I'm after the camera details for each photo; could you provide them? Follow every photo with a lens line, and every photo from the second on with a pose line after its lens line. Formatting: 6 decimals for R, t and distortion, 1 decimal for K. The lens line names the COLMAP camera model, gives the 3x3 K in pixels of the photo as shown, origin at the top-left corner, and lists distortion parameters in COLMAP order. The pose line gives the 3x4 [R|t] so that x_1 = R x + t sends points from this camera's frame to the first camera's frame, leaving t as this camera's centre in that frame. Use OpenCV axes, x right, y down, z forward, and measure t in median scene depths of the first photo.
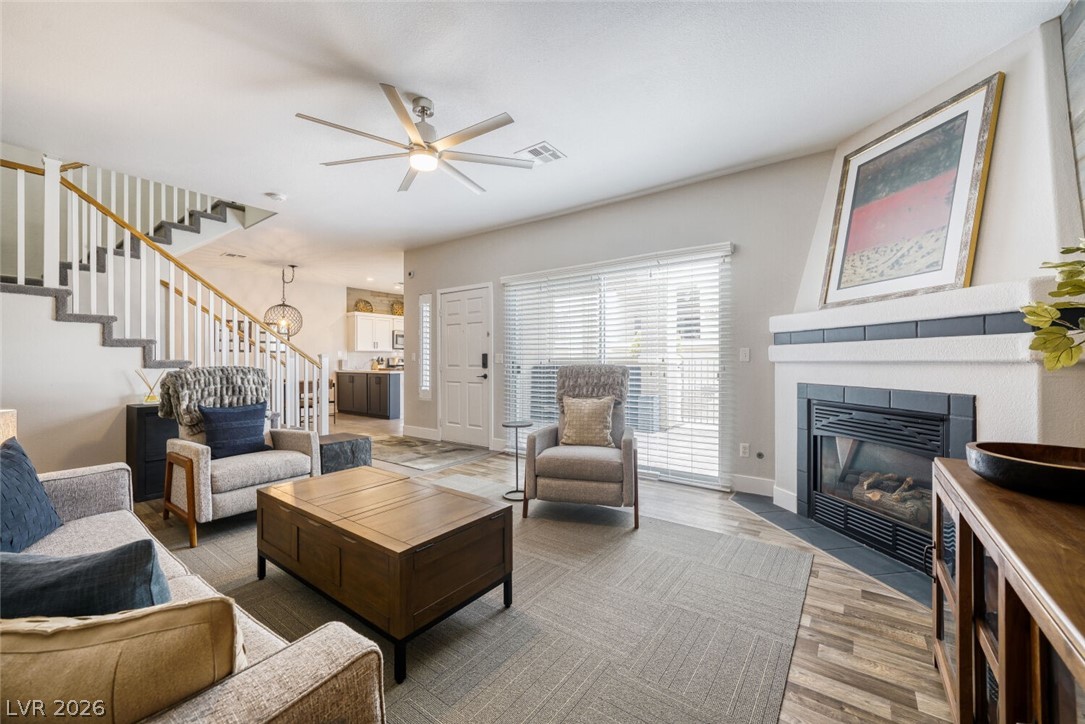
lens RADIAL K [[423.3, 0, 540.1], [0, 423.3, 359.3], [0, 0, 1]] dist [-0.018600, 0.005682]
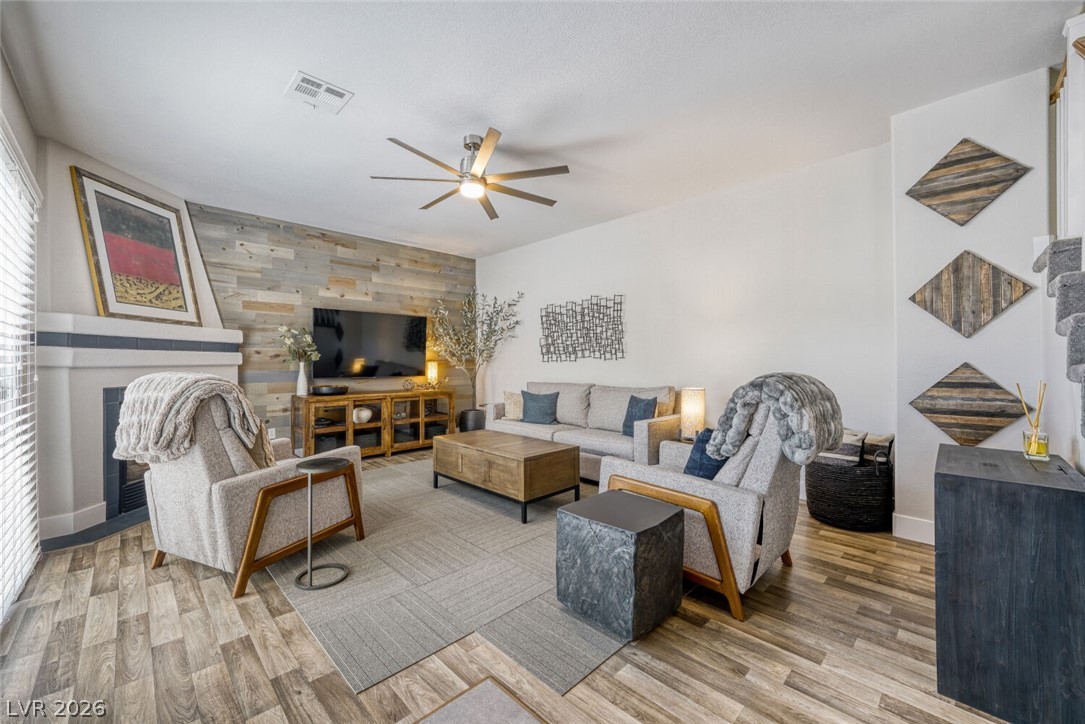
lens RADIAL K [[423.3, 0, 540.1], [0, 423.3, 359.3], [0, 0, 1]] dist [-0.018600, 0.005682]
pose [[-0.987115, 0.008057, 0.159811, -0.473134], [0.007041, 0.999951, -0.006926, 0.001755], [-0.159859, -0.005712, -0.987123, 1.552615]]
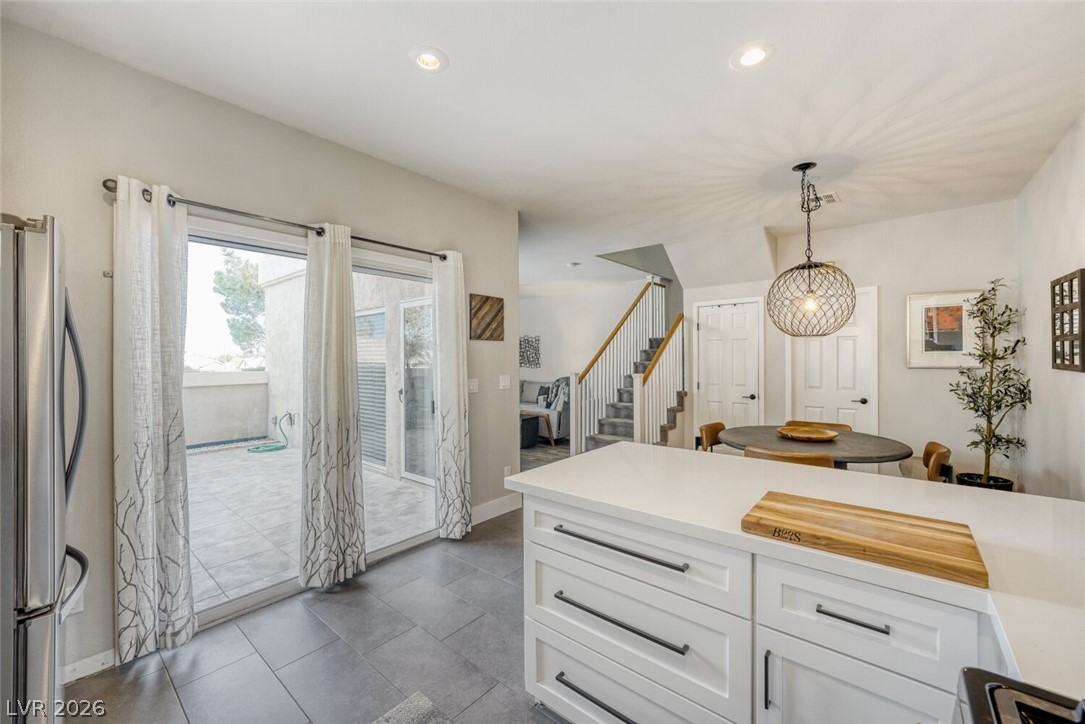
lens RADIAL K [[429.2, 0, 545.2], [0, 429.2, 356.4], [0, 0, 1]] dist [-0.001627, 0.000077]
pose [[-0.998287, 0.008507, 0.057881, -0.701656], [0.008287, 0.999957, -0.004043, -0.065524], [-0.057912, -0.003557, -0.998315, 2.855890]]
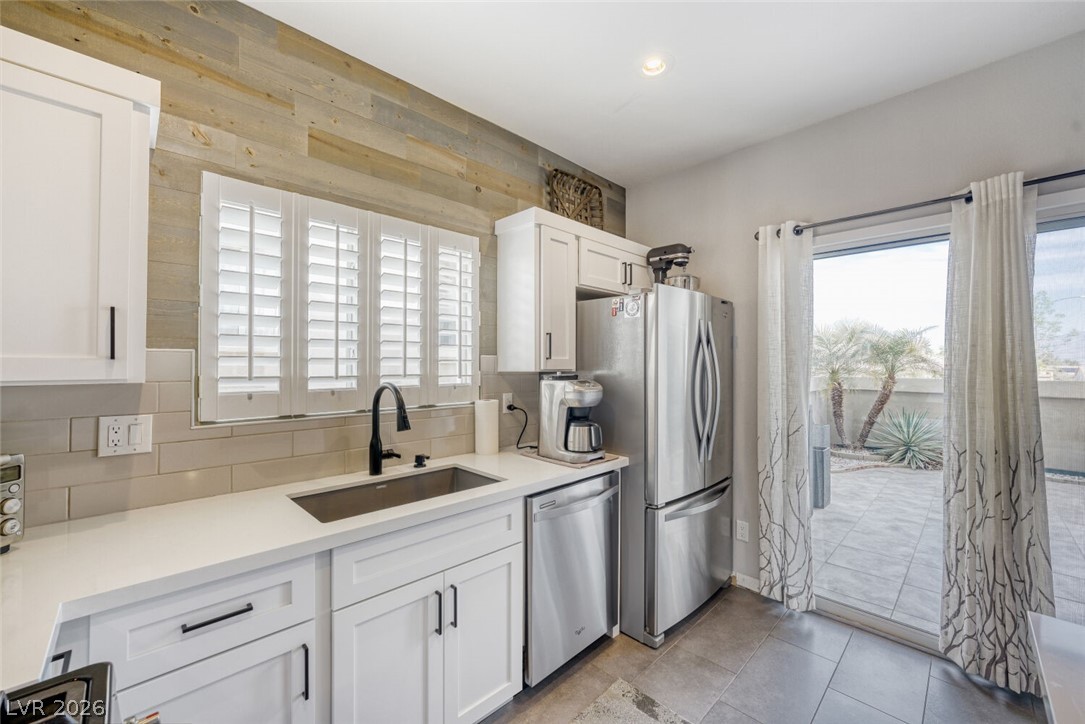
lens RADIAL K [[431.5, 0, 540.0], [0, 431.5, 357.7], [0, 0, 1]] dist [-0.006524, 0.000504]
pose [[0.159614, 0.016729, 0.987038, -0.897650], [-0.003268, 0.999860, -0.016417, -0.067059], [-0.987174, -0.000605, 0.159646, 2.611928]]
